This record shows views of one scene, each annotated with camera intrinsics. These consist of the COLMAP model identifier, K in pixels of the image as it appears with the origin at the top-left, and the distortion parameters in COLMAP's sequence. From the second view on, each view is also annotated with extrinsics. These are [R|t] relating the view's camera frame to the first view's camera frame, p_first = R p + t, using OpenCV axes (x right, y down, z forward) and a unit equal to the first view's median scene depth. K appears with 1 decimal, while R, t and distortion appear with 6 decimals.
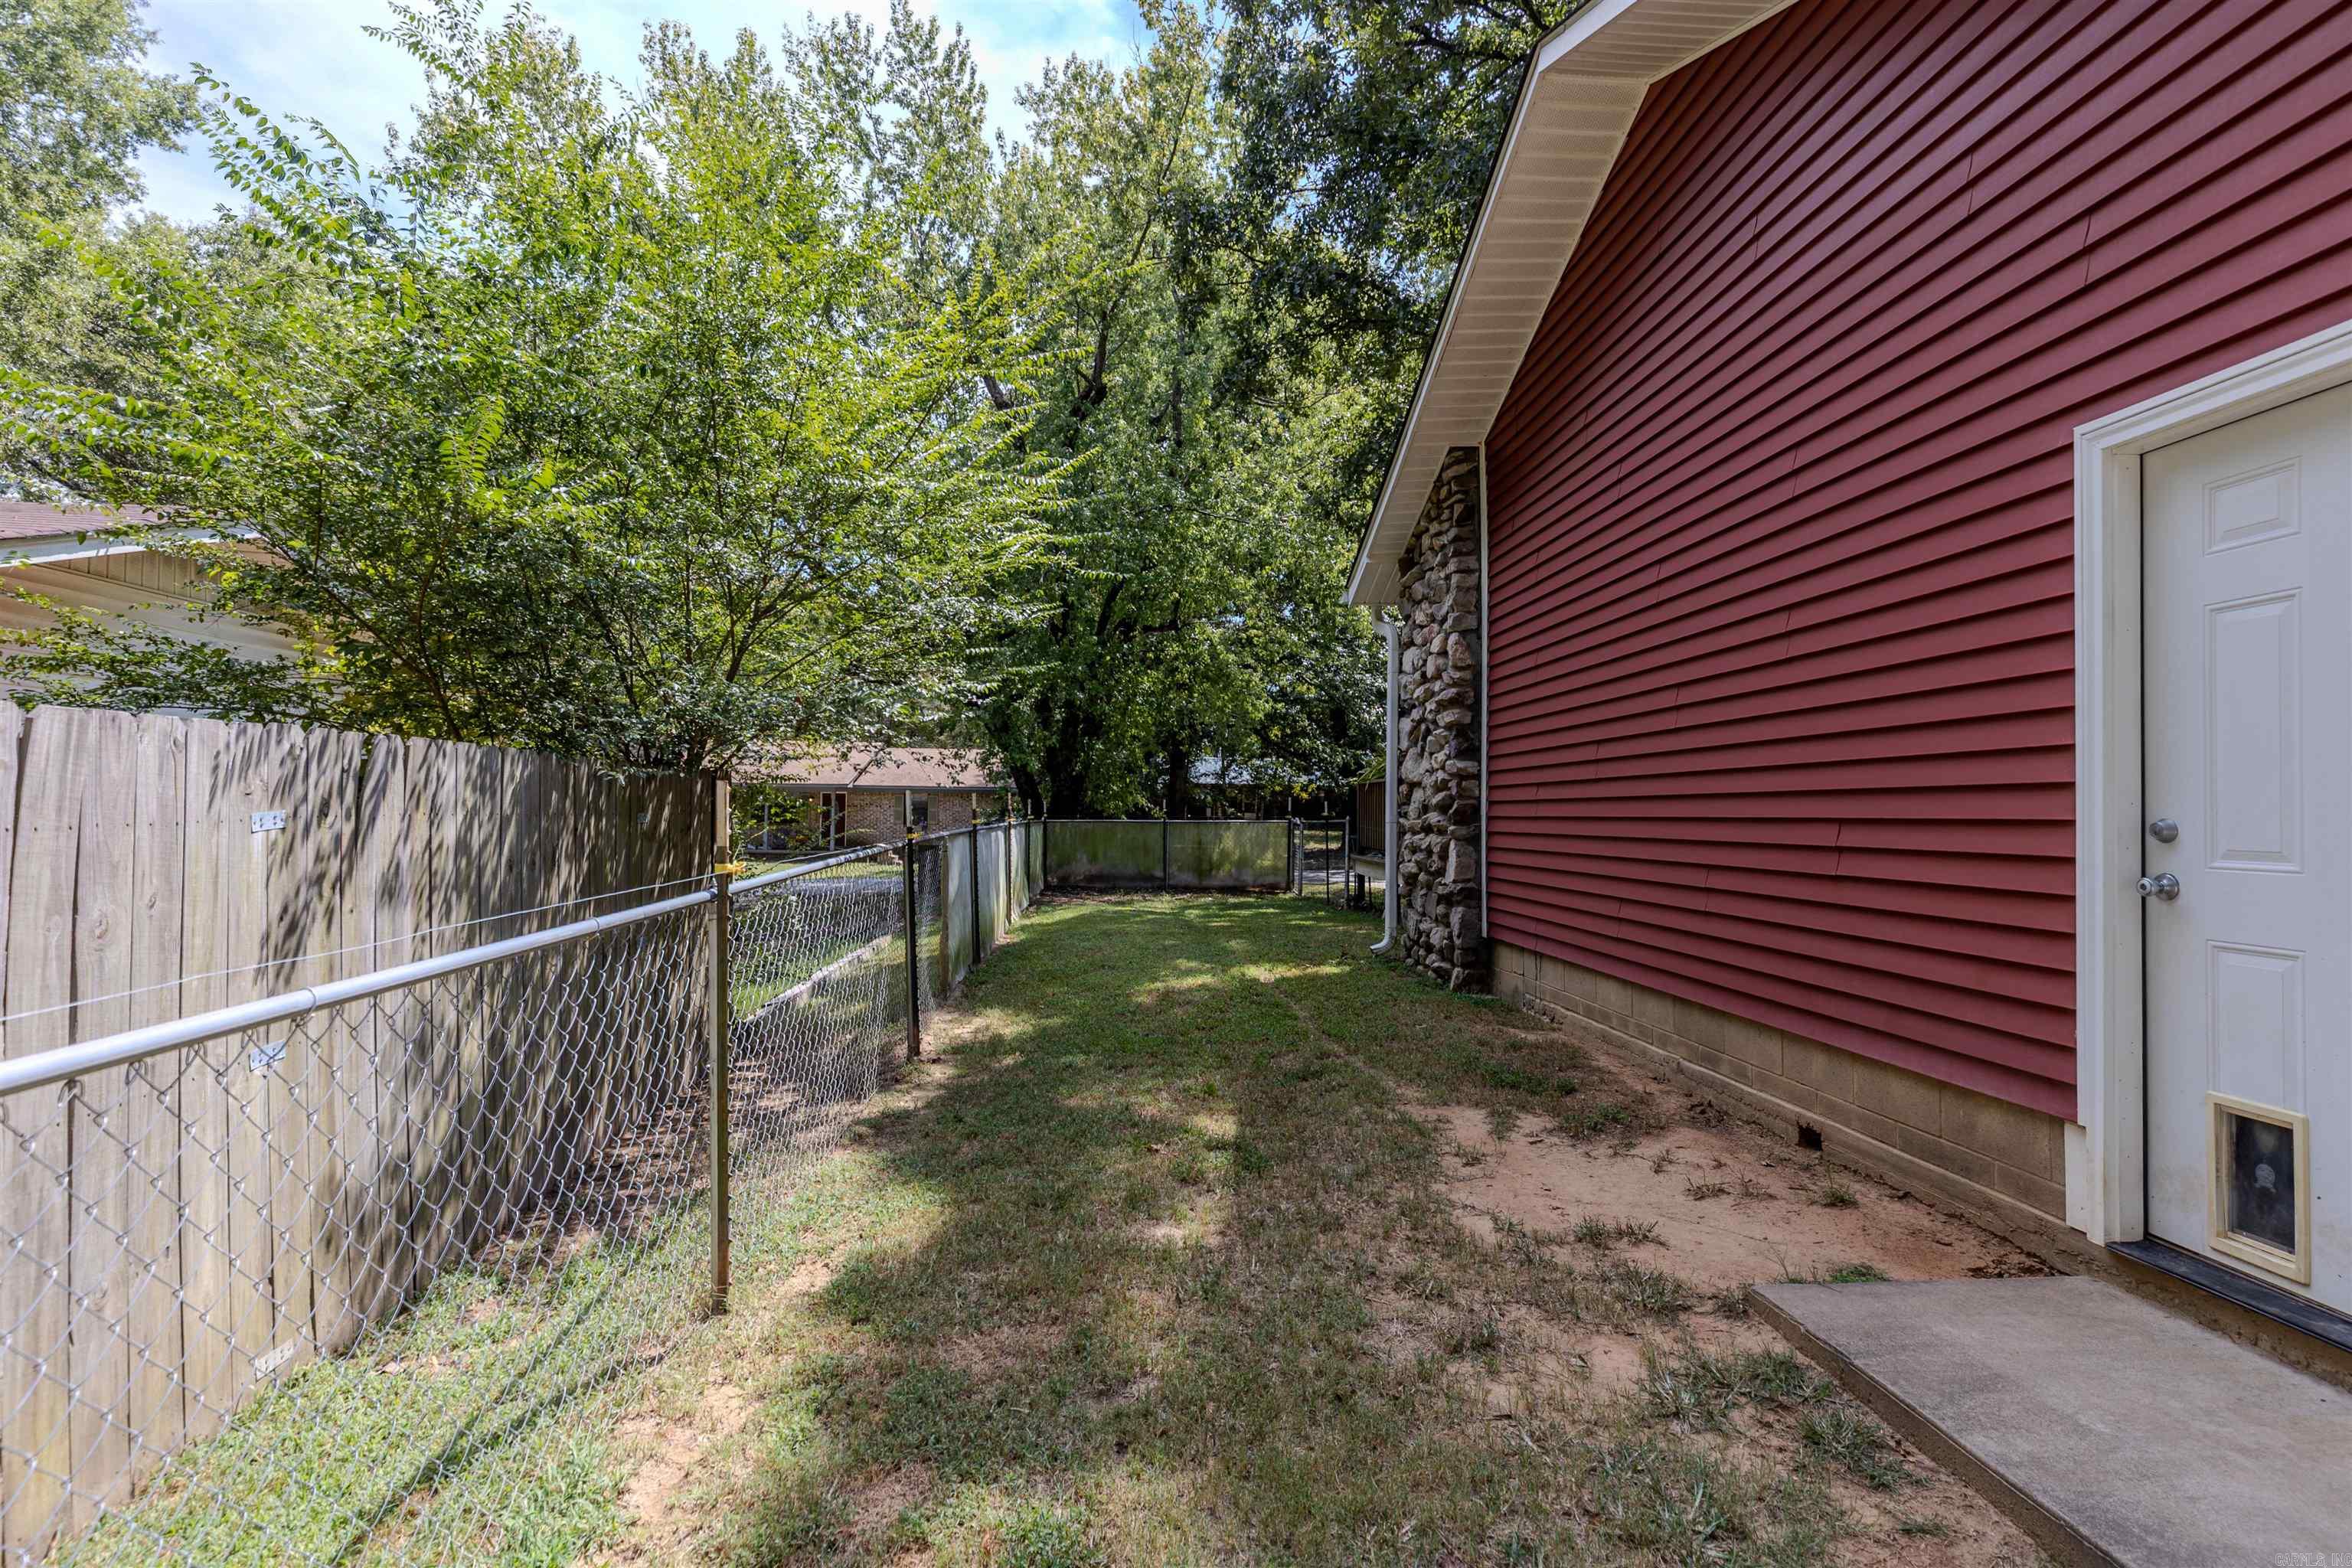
lens RADIAL K [[1149.3, 0, 1177.4], [0, 1149.3, 794.4], [0, 0, 1]] dist [-0.000260, -0.000175]
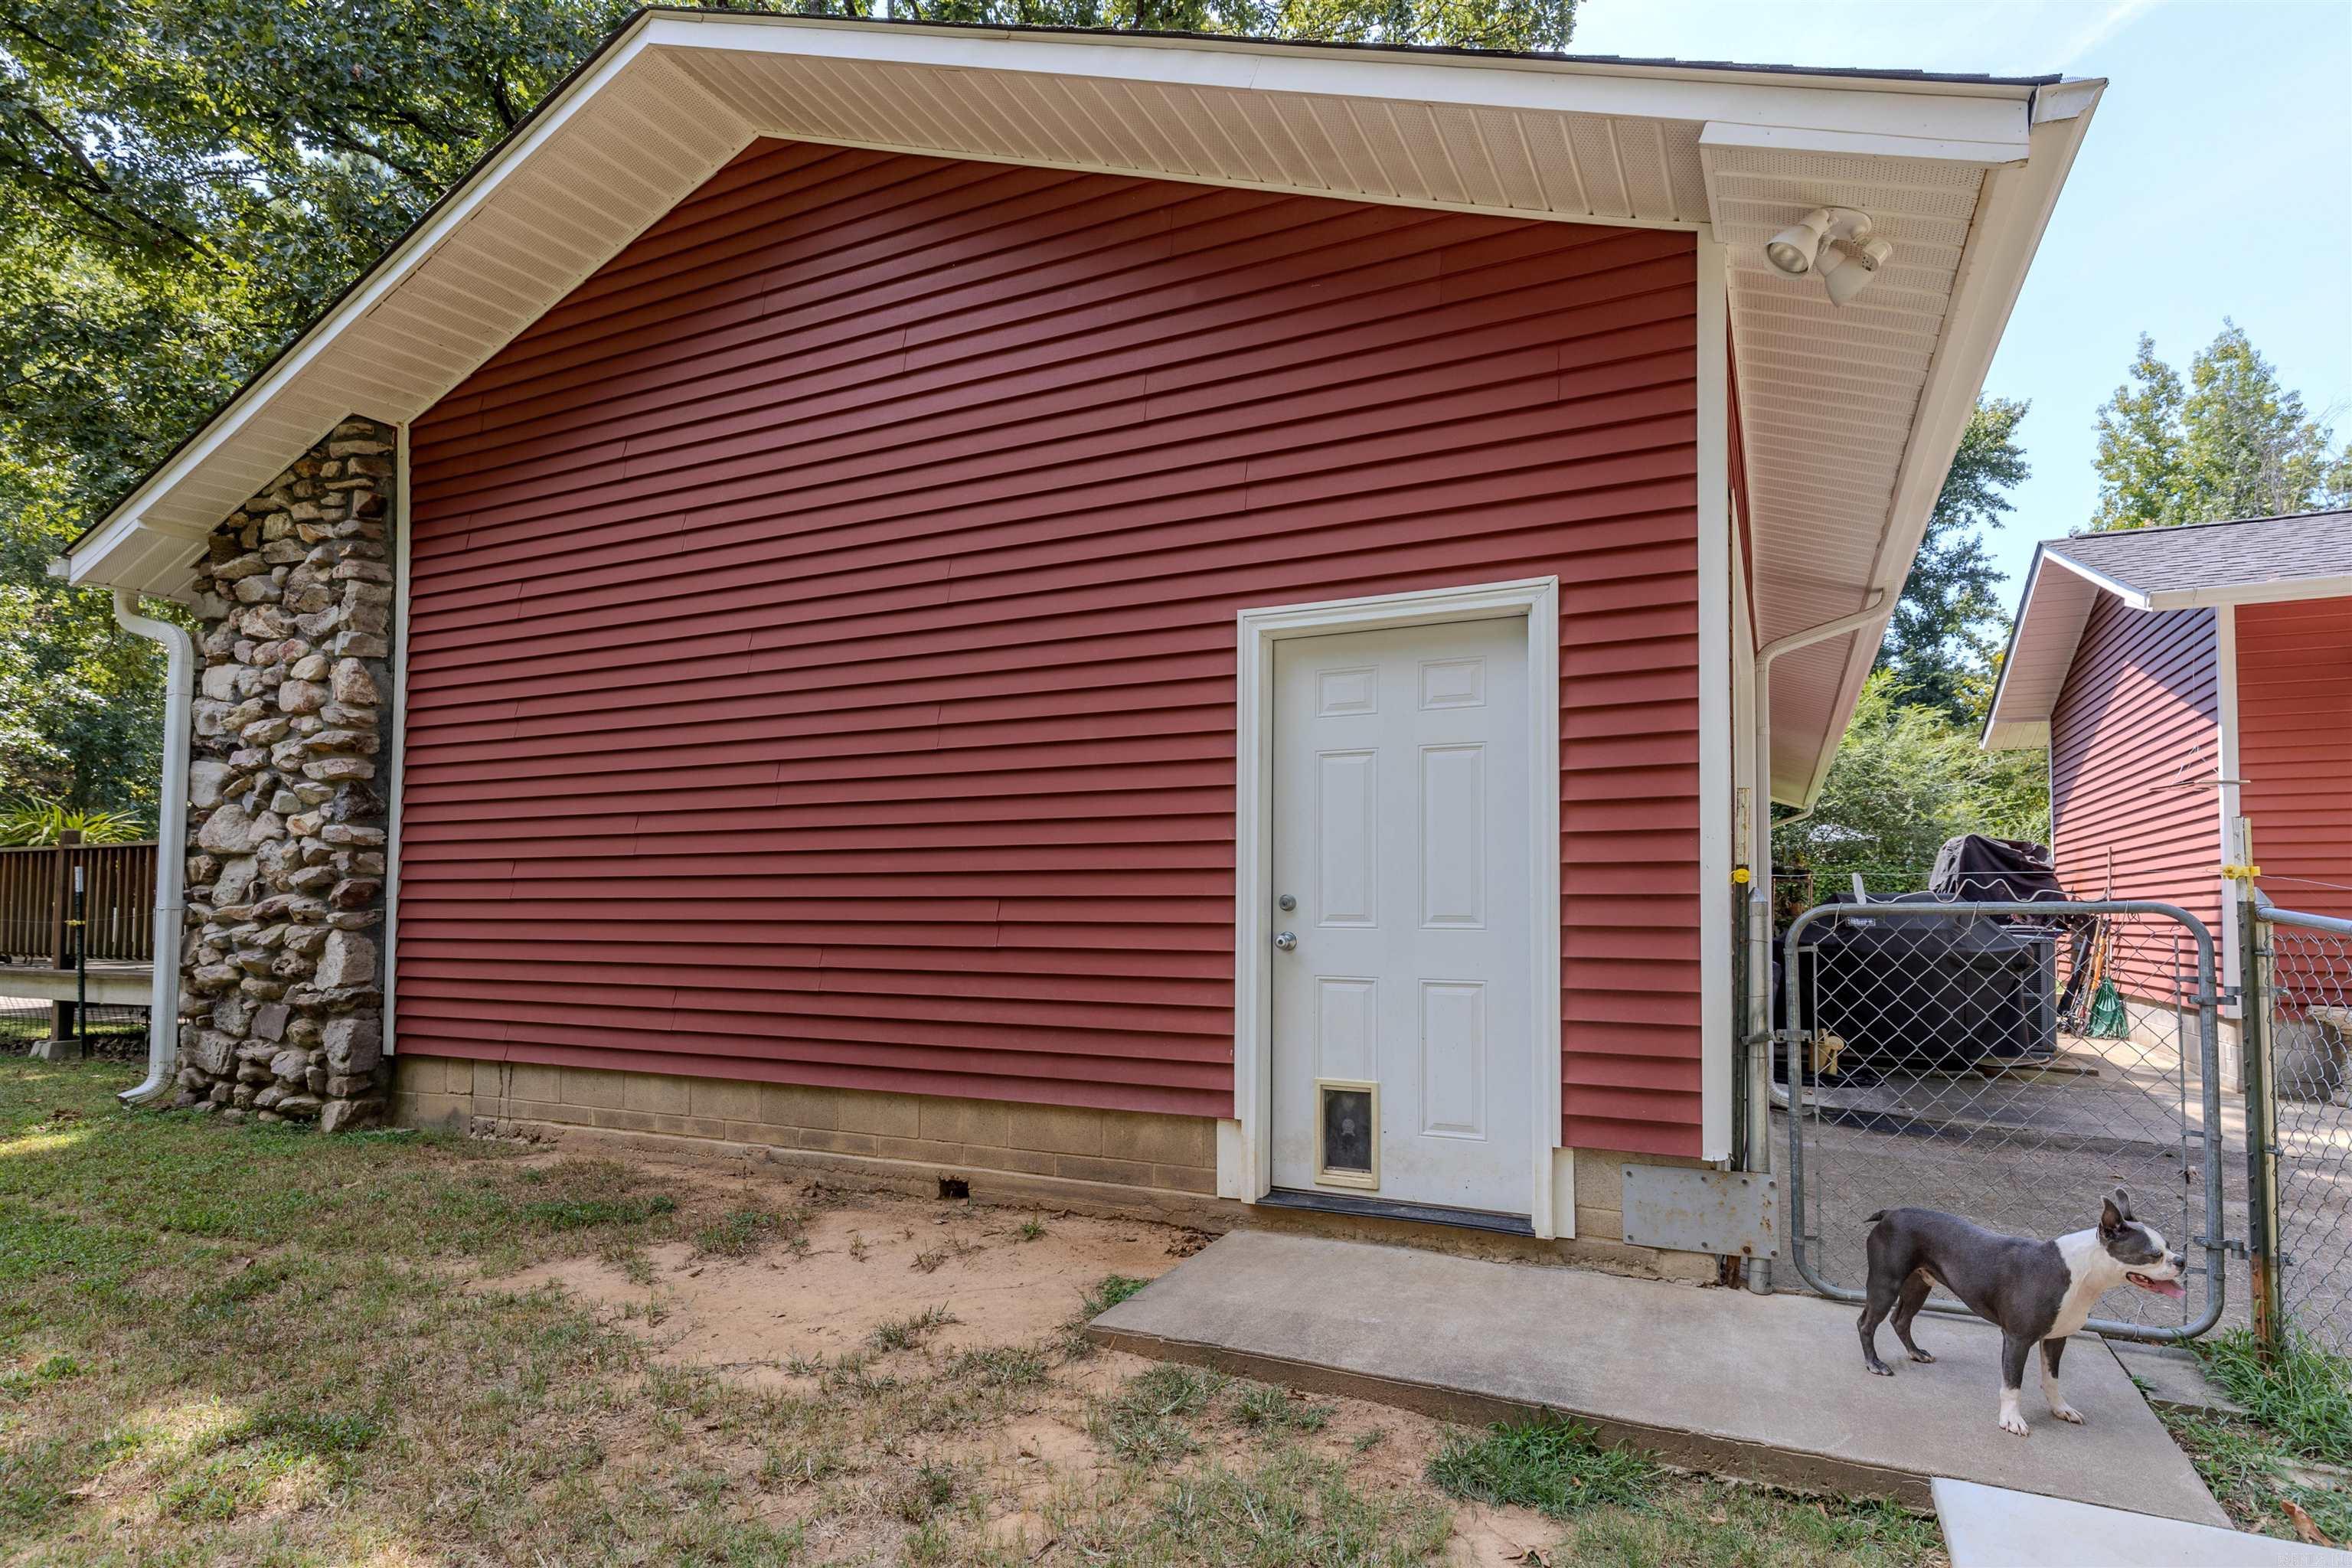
lens RADIAL K [[1122.3, 0, 1175.7], [0, 1122.3, 858.6], [0, 0, 1]] dist [0.011536, -0.000047]
pose [[0.457775, 0.029814, 0.888568, -0.280983], [-0.011734, 0.999553, -0.027493, 0.010304], [-0.888991, 0.002159, 0.457920, 0.288940]]
